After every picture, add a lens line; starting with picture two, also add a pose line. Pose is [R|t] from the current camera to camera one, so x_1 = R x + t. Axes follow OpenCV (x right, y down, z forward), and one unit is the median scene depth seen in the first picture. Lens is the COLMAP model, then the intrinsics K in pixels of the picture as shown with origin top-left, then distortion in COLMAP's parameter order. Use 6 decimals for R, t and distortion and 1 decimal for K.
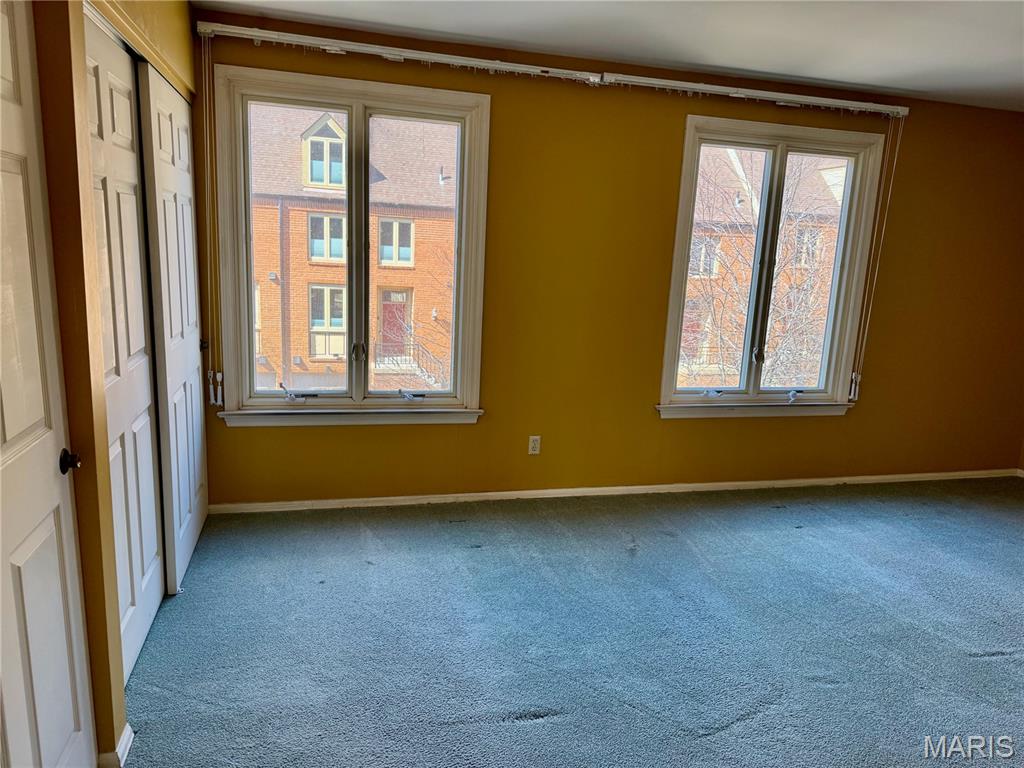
lens RADIAL K [[714.3, 0, 513.4], [0, 714.3, 382.0], [0, 0, 1]] dist [0.037251, -0.046723]
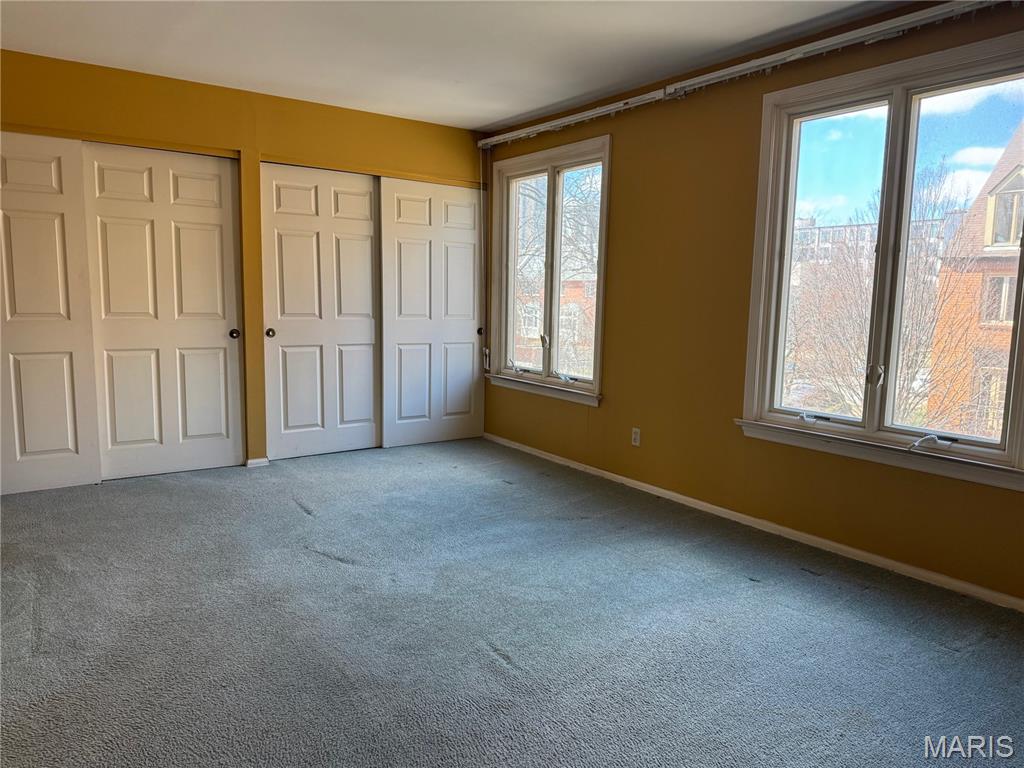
lens RADIAL K [[714.3, 0, 511.4], [0, 714.3, 386.3], [0, 0, 1]] dist [0.037251, -0.046723]
pose [[0.343375, 0.074790, -0.936216, 1.035836], [-0.189188, 0.981899, 0.009051, 0.041728], [0.919946, 0.174013, 0.351309, 0.464060]]
